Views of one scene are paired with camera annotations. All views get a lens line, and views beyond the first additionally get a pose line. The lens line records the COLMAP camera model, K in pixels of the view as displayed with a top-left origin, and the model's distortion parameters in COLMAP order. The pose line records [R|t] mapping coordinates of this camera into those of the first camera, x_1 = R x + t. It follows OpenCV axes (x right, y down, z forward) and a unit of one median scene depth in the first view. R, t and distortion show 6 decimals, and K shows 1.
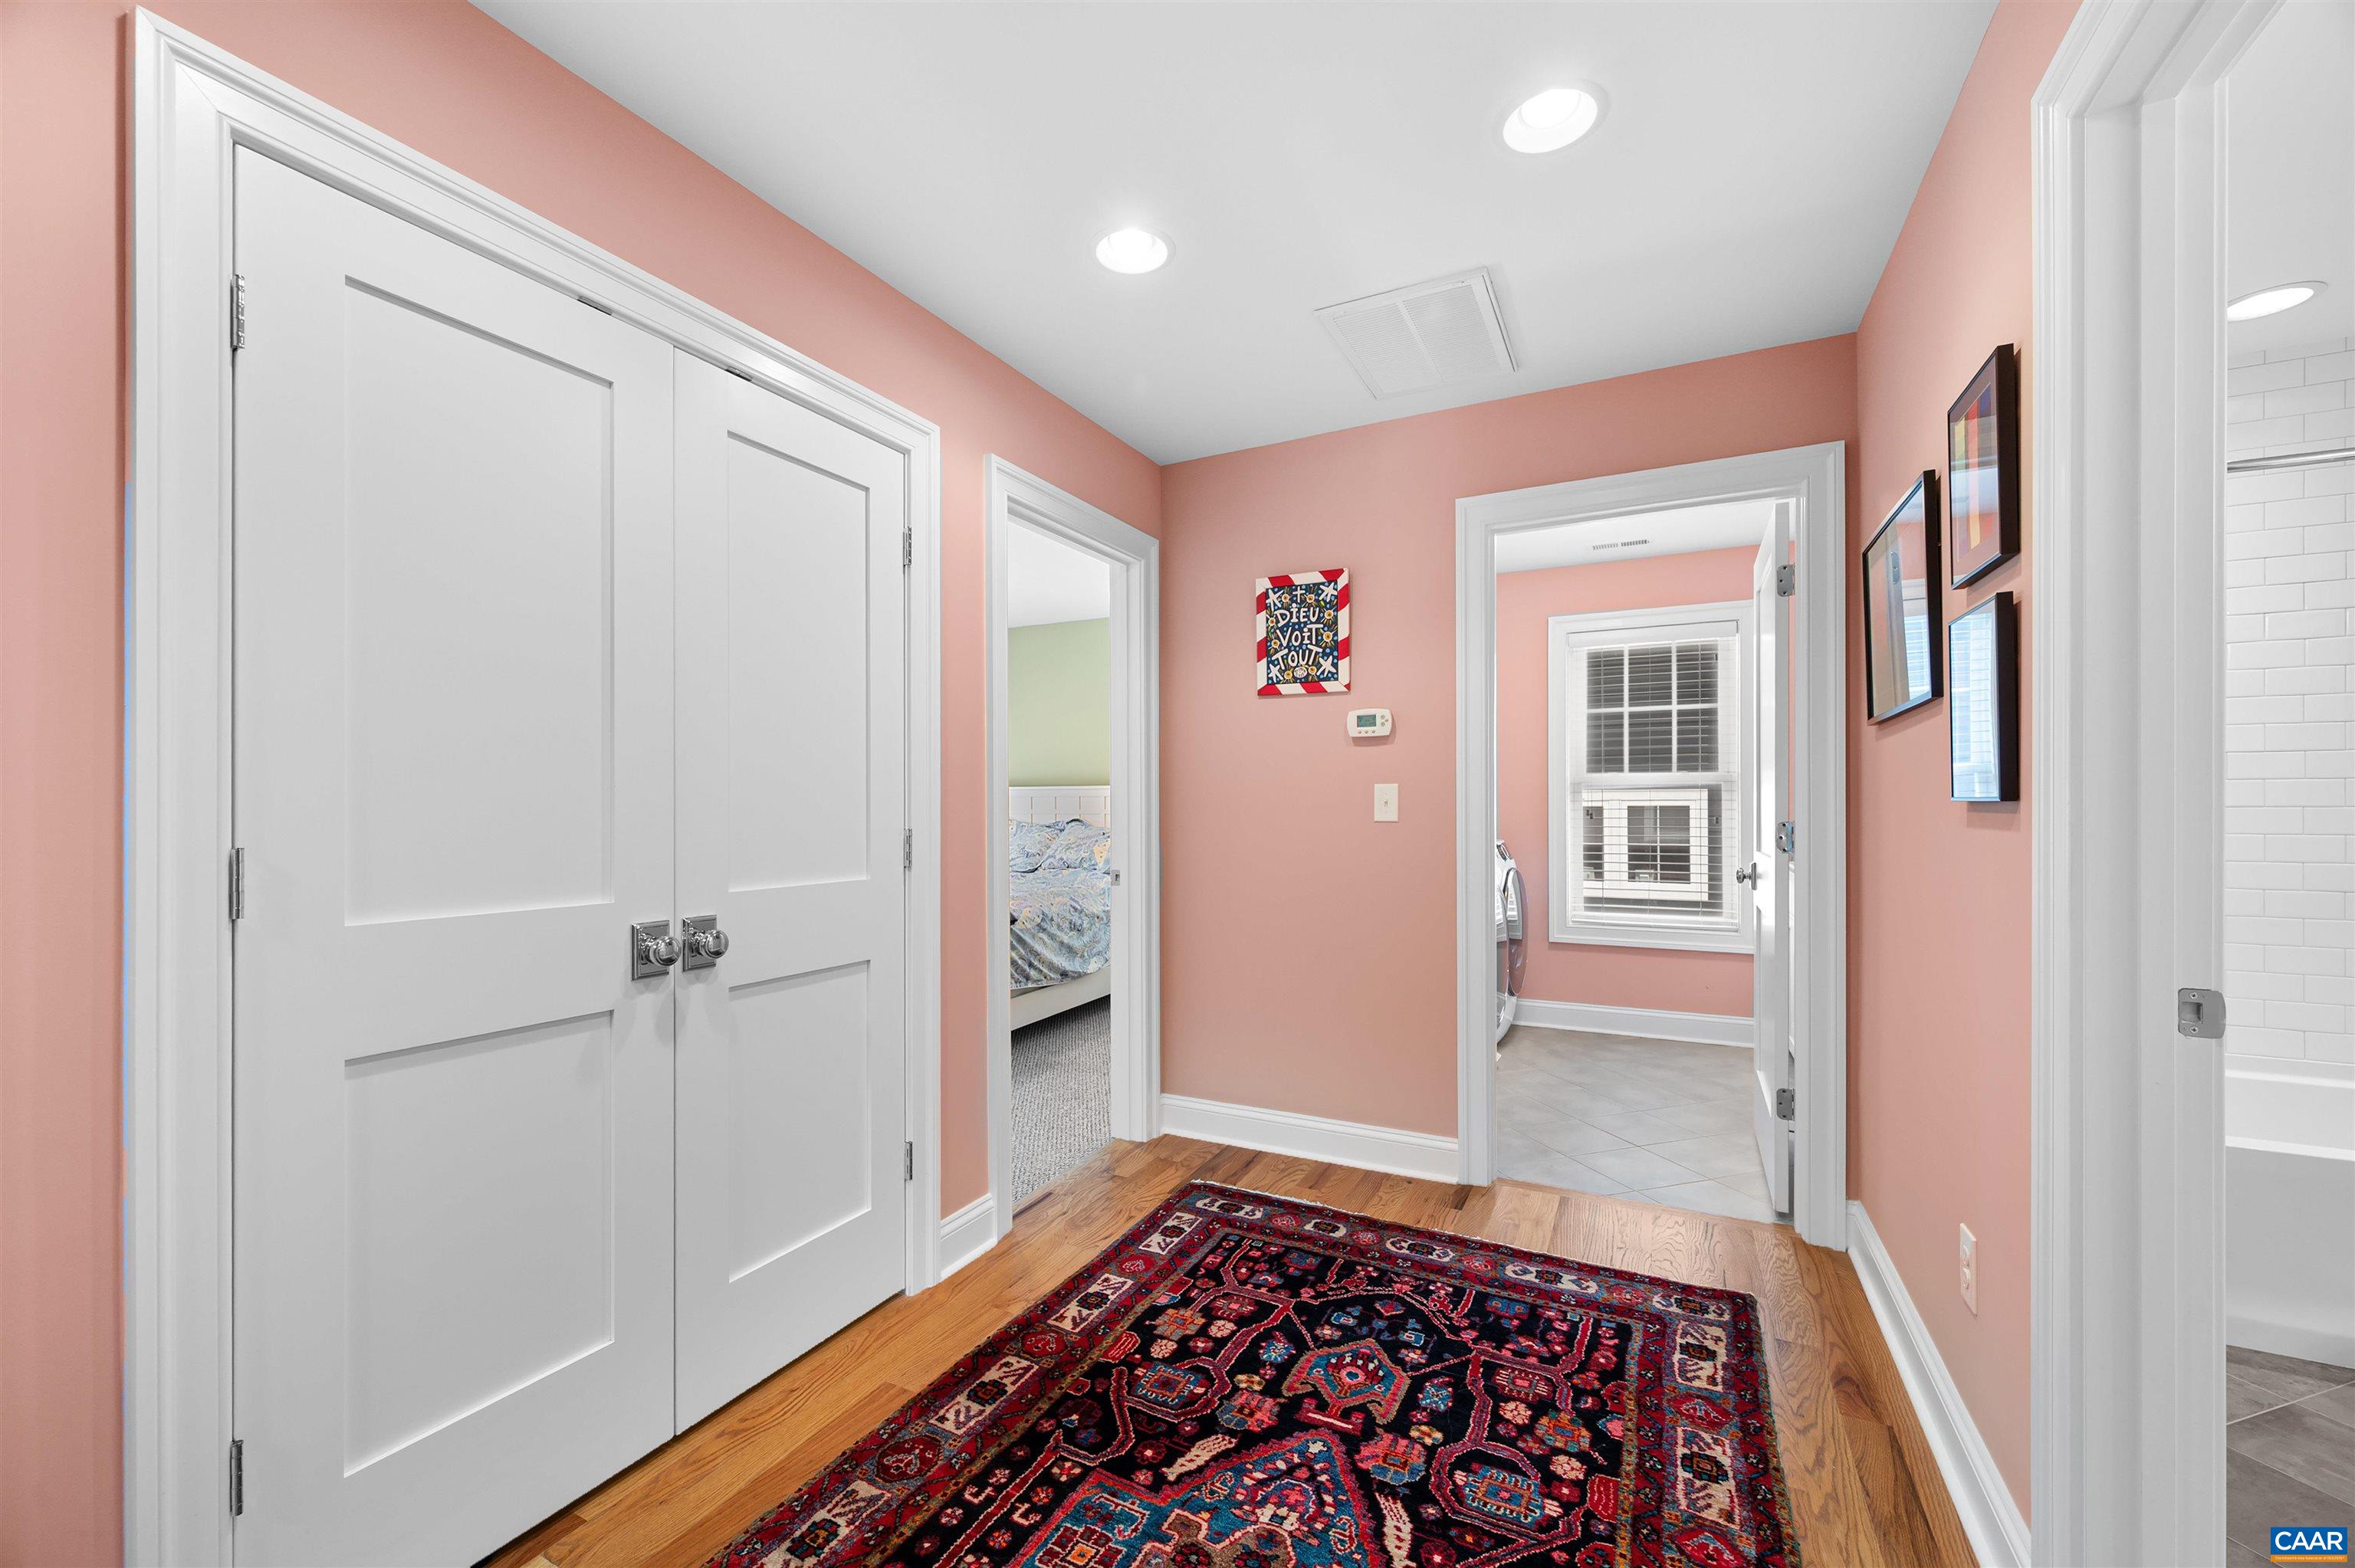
lens RADIAL K [[951.9, 0, 1179.5], [0, 951.9, 800.9], [0, 0, 1]] dist [-0.000334, 0.000006]
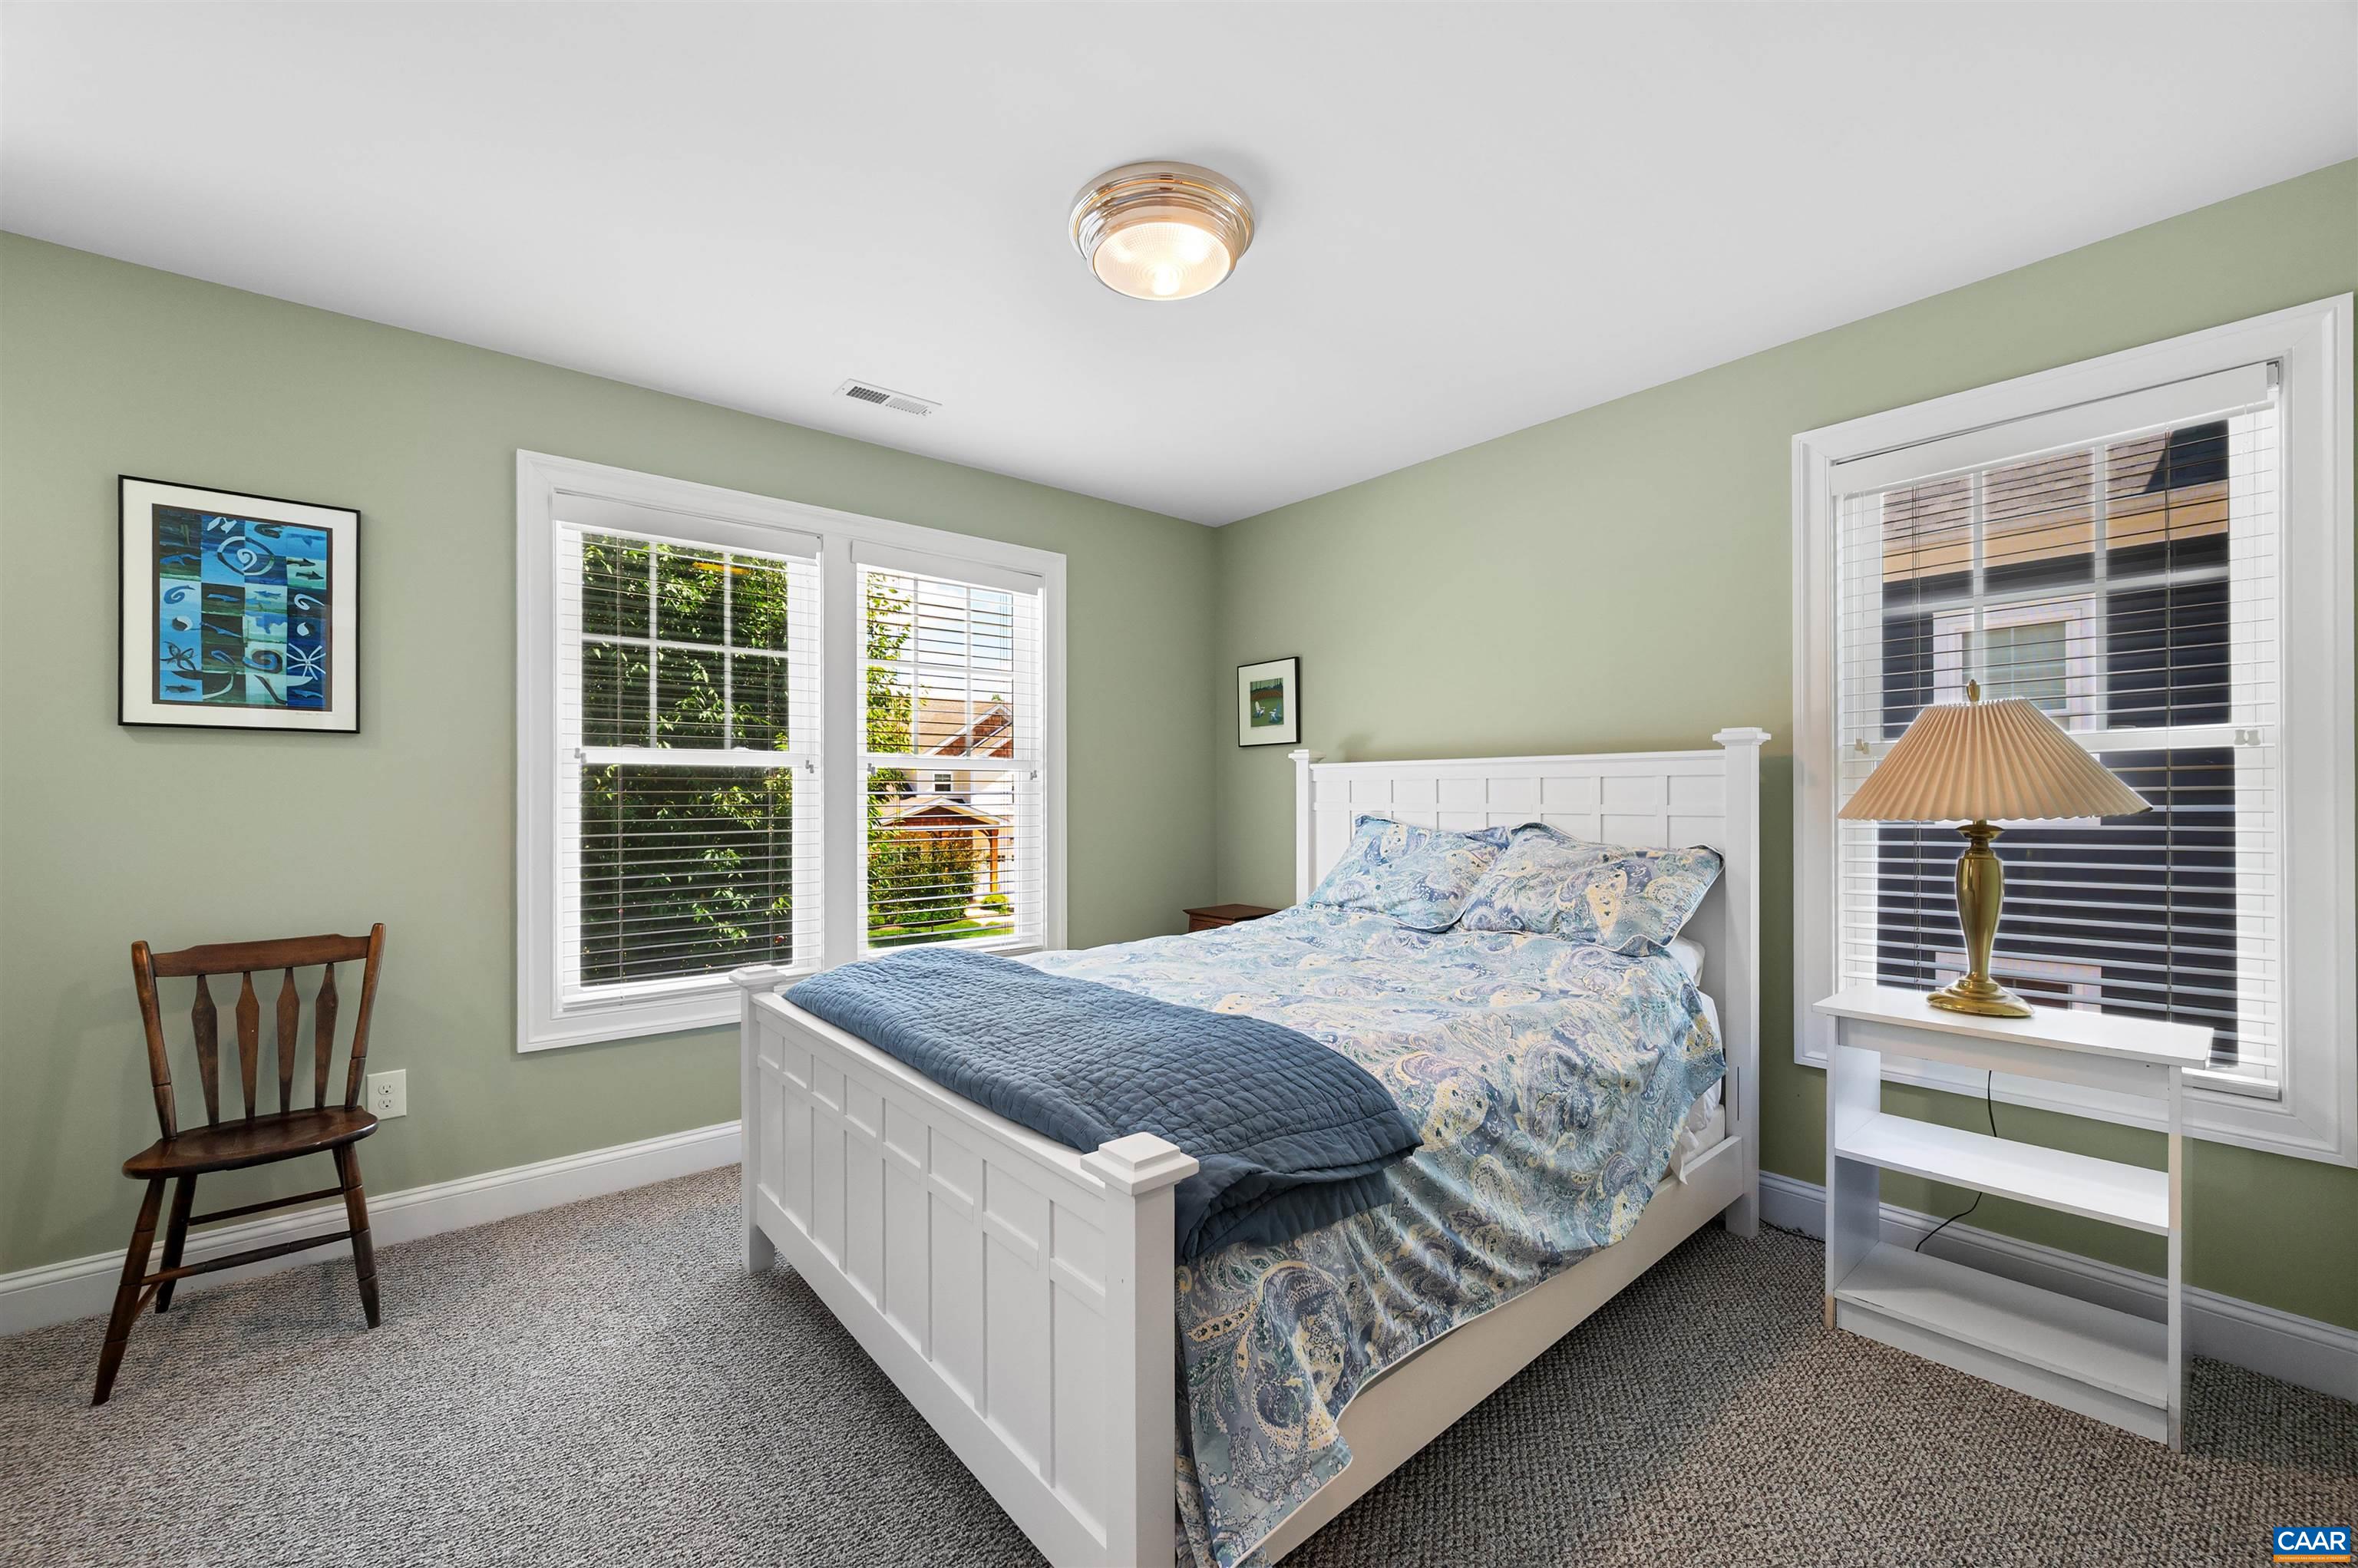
lens RADIAL K [[932.0, 0, 1181.7], [0, 932.0, 797.2], [0, 0, 1]] dist [-0.000221, -0.000064]
pose [[0.921453, 0.001273, -0.388487, -0.110615], [-0.000253, 0.999996, 0.002677, 0.005416], [0.388489, -0.002369, 0.921450, 0.611096]]
